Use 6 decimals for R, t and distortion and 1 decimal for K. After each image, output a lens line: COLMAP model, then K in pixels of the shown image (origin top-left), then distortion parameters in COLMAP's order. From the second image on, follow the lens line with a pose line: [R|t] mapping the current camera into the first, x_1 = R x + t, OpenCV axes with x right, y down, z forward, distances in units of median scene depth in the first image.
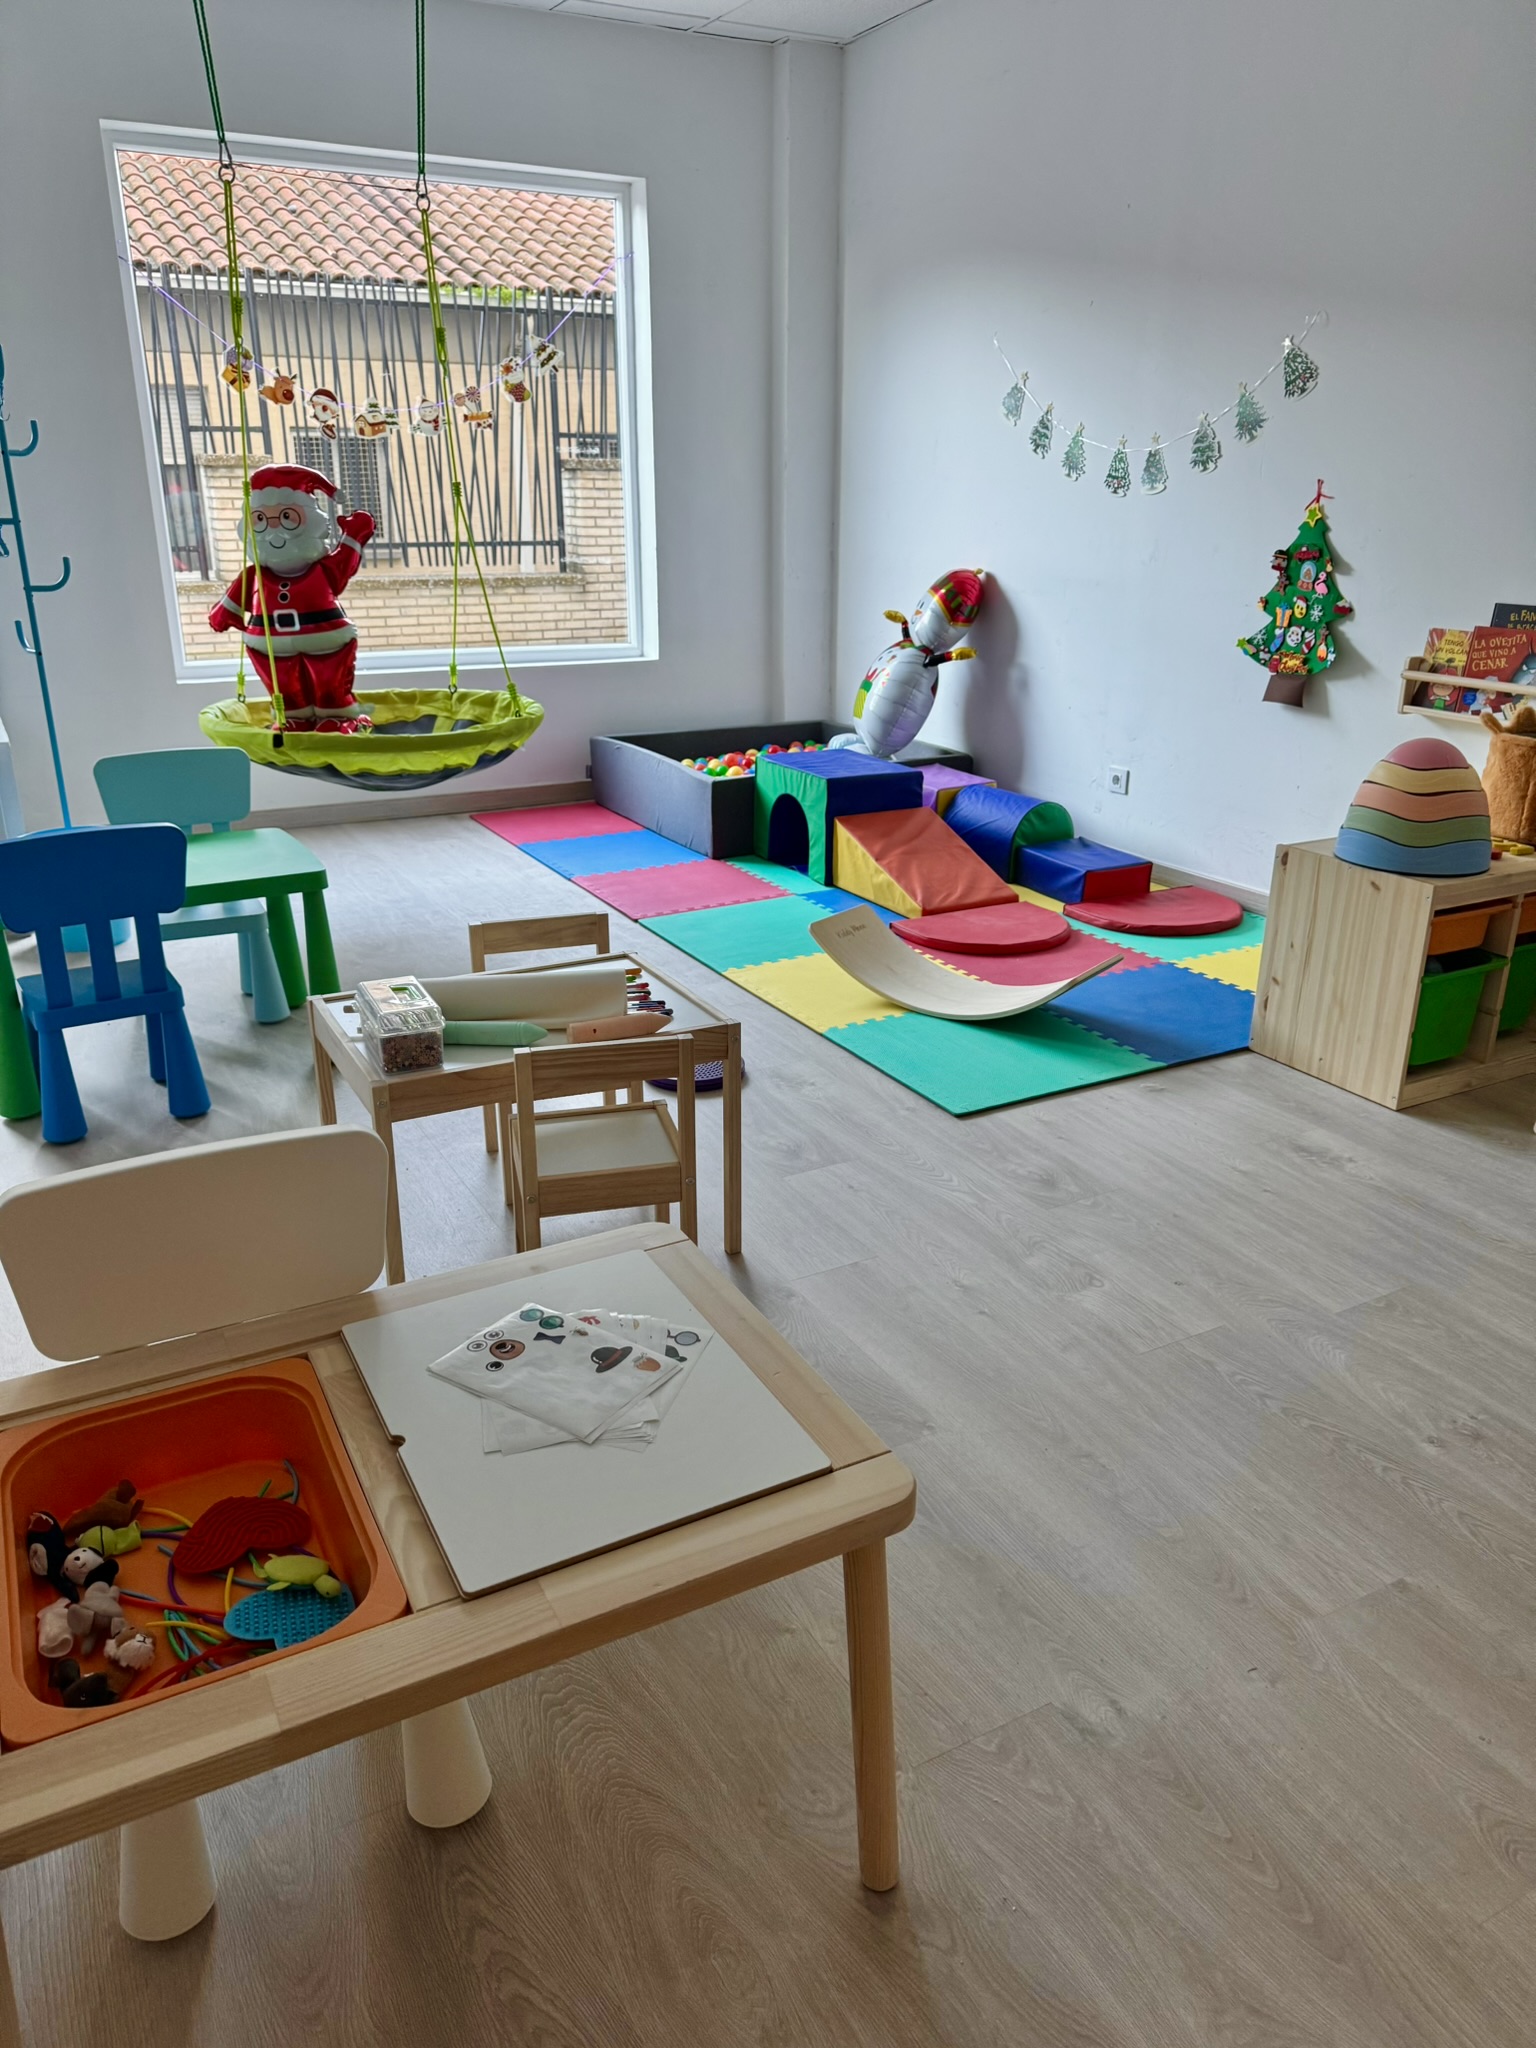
lens RADIAL K [[1452.7, 0, 764.0], [0, 1452.7, 1028.3], [0, 0, 1]] dist [0.061947, -0.070805]
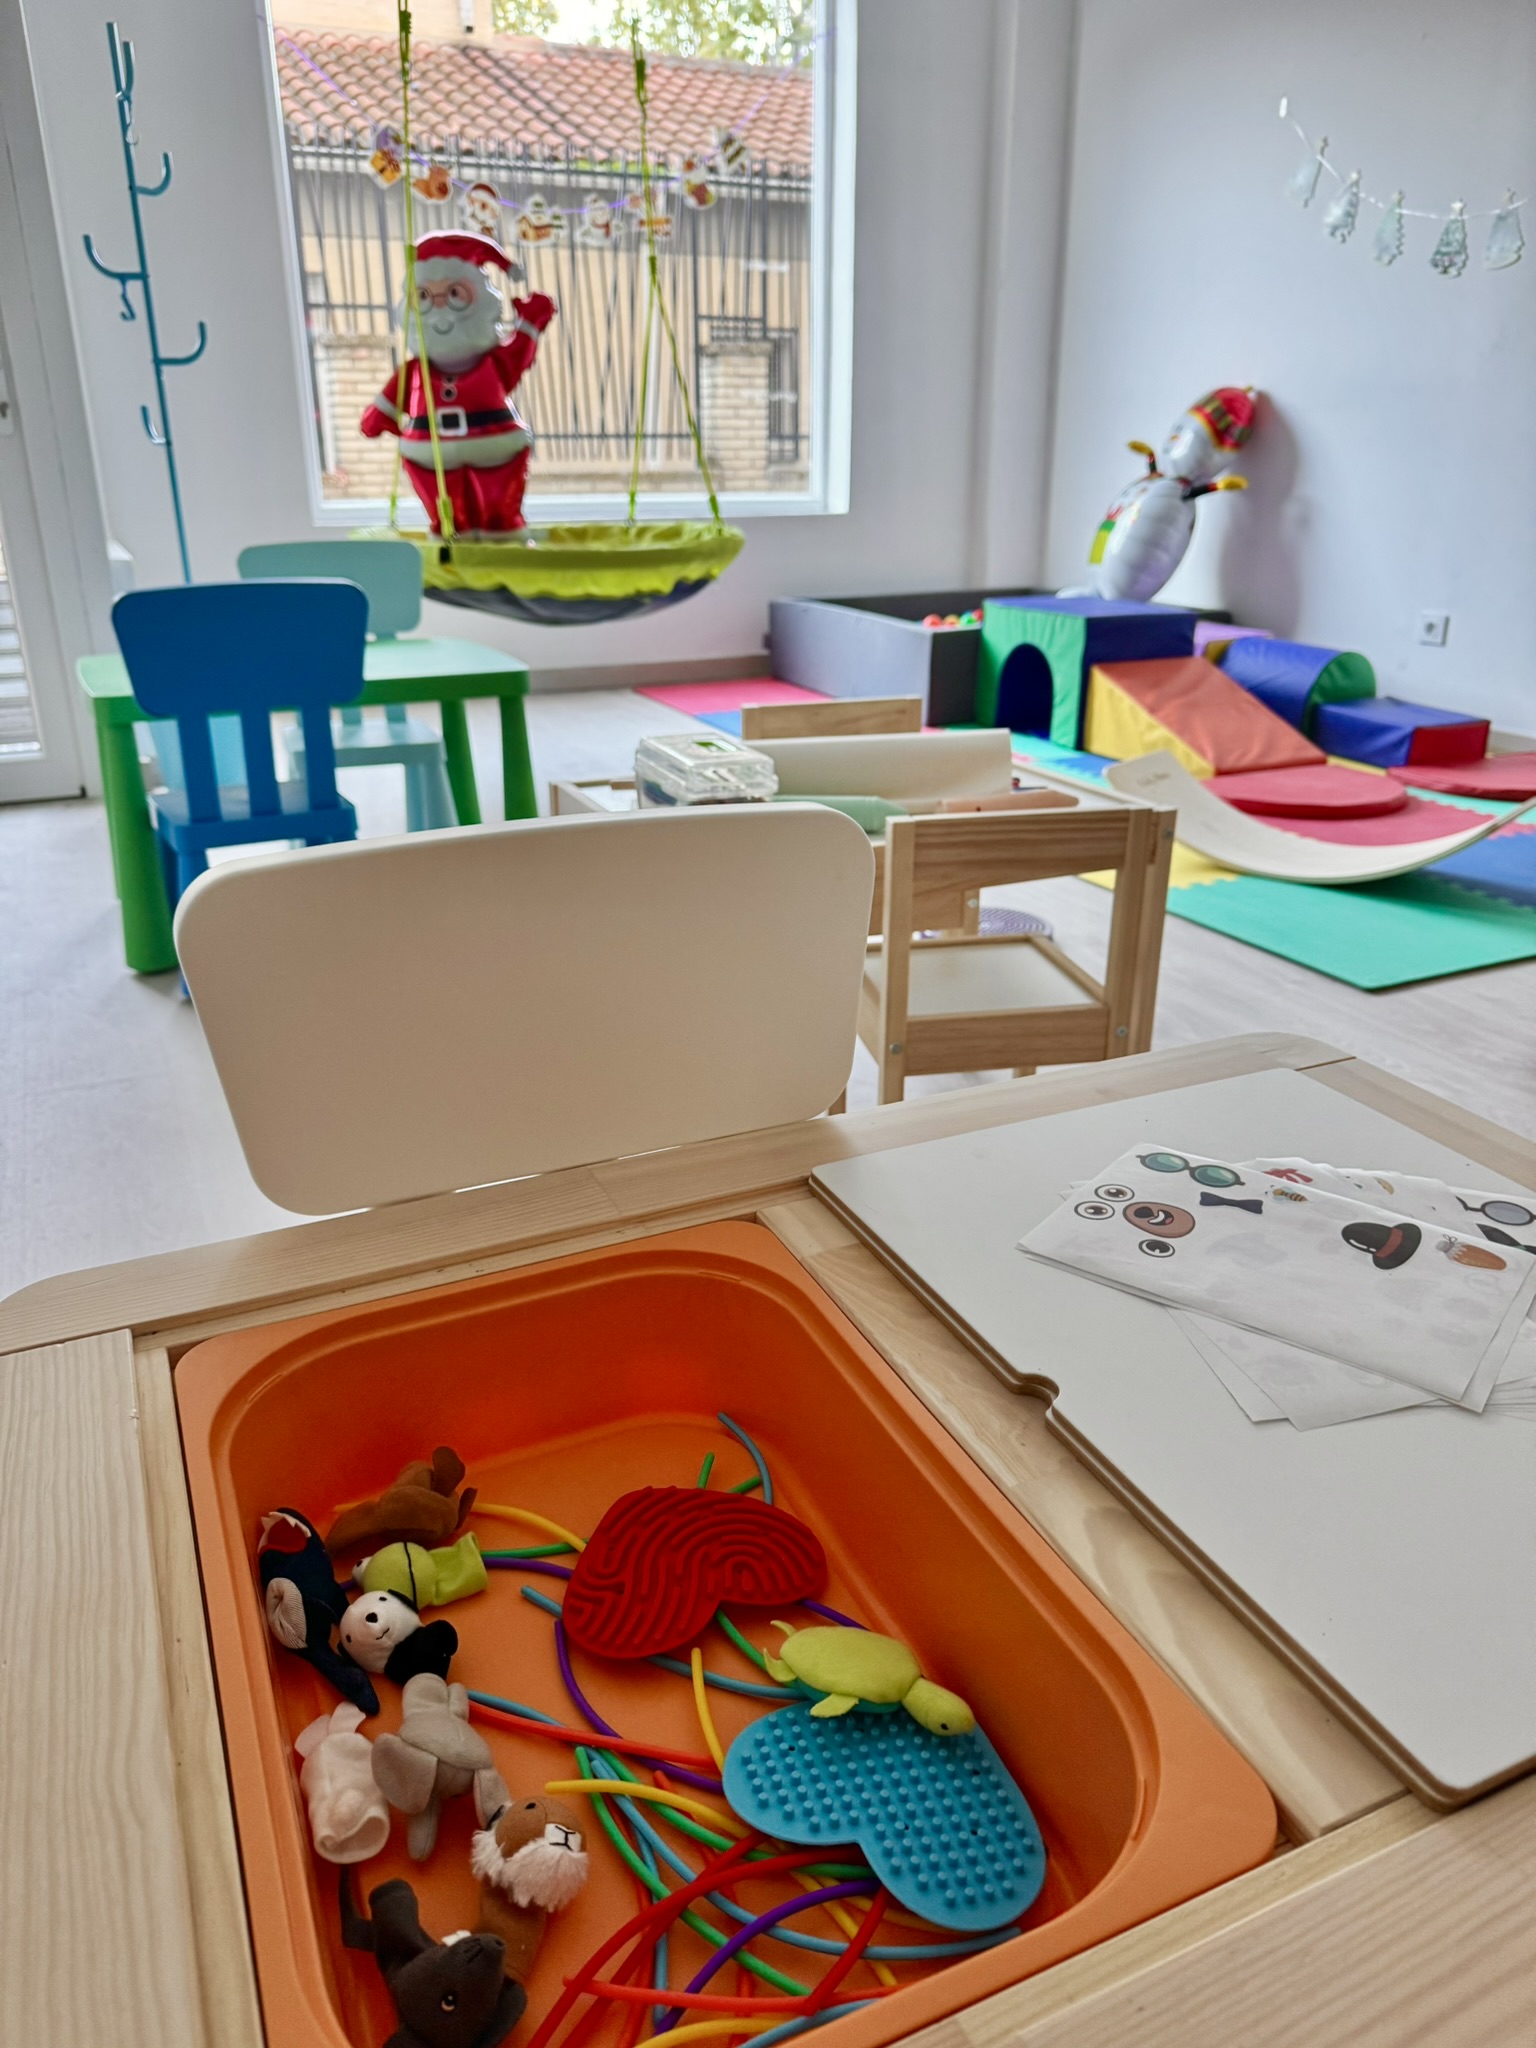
lens RADIAL K [[1452.7, 0, 750.8], [0, 1452.7, 1019.4], [0, 0, 1]] dist [0.061947, -0.070805]
pose [[0.998022, 0.018752, -0.060006, -0.108823], [-0.017843, 0.999718, 0.015655, 0.055023], [0.060283, -0.014553, 0.998075, 0.184676]]
